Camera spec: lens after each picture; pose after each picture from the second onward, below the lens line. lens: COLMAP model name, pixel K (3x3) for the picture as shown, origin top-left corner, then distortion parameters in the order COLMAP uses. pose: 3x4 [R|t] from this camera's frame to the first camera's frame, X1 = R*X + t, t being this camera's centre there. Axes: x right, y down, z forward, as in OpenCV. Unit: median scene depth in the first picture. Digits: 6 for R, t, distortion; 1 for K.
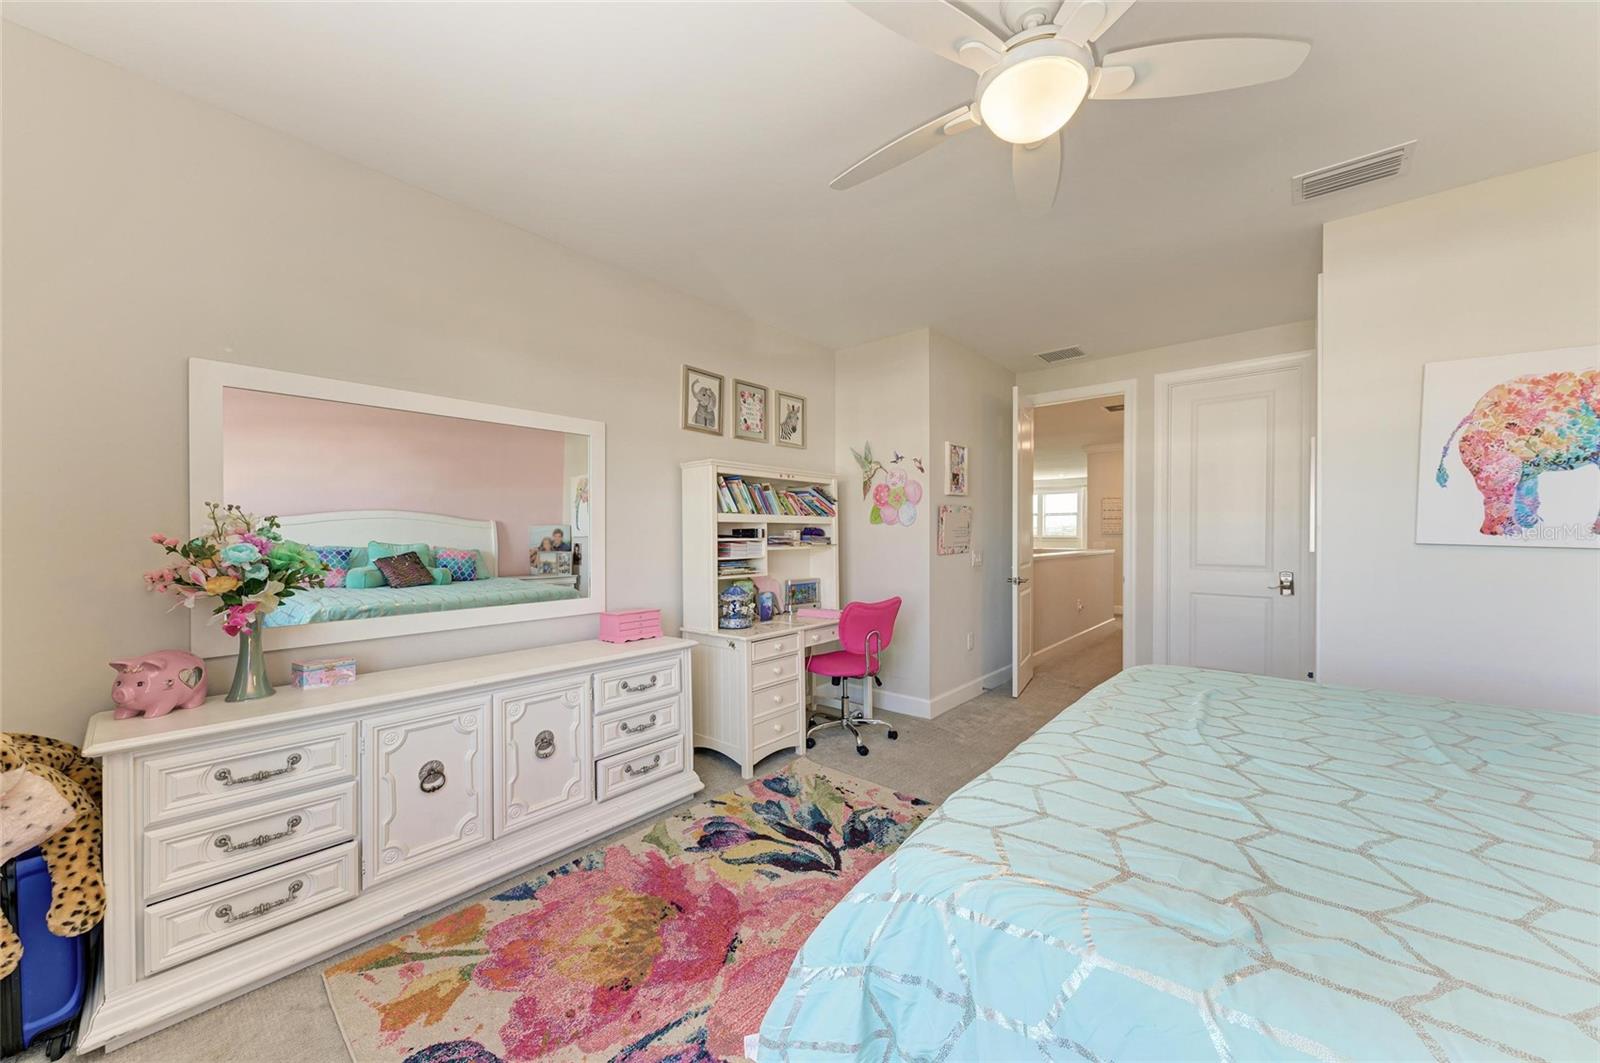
lens RADIAL K [[584.2, 0, 799.1], [0, 584.2, 538.7], [0, 0, 1]] dist [0.006774, -0.002220]
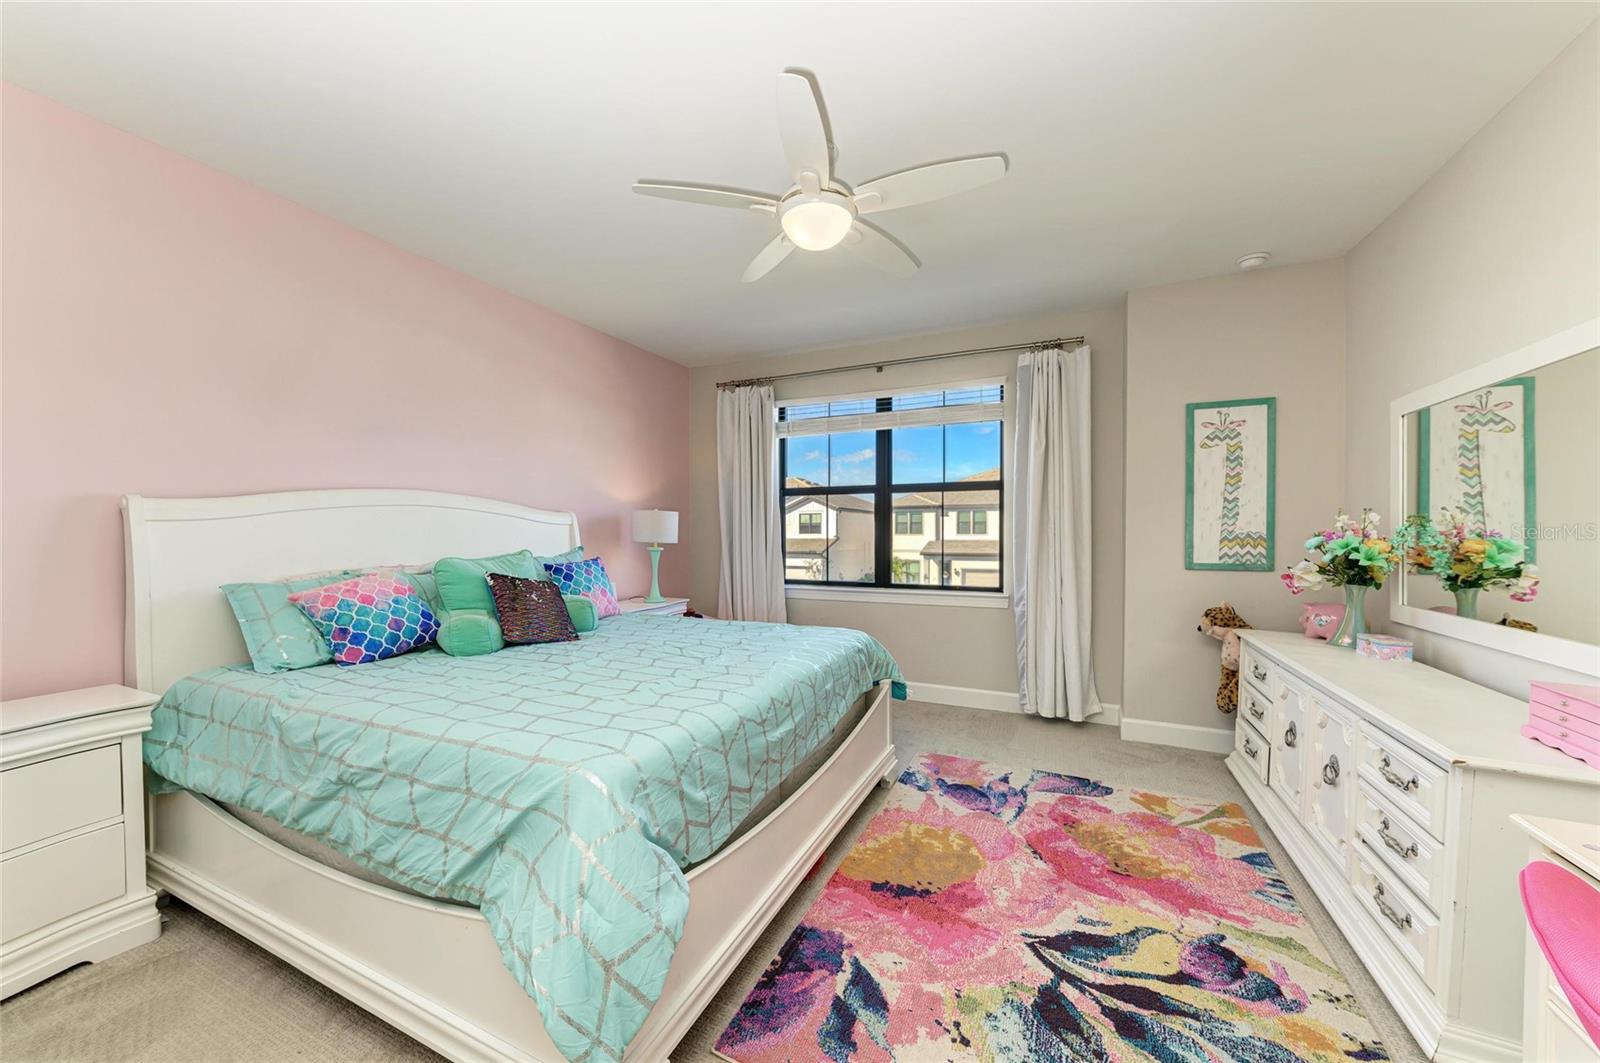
lens RADIAL K [[584.2, 0, 798.7], [0, 584.2, 528.3], [0, 0, 1]] dist [0.006774, -0.002220]
pose [[-0.961302, 0.002079, -0.275490, 0.607633], [0.002271, 0.999997, -0.000377, -0.010995], [0.275489, -0.000988, -0.961304, 1.725490]]
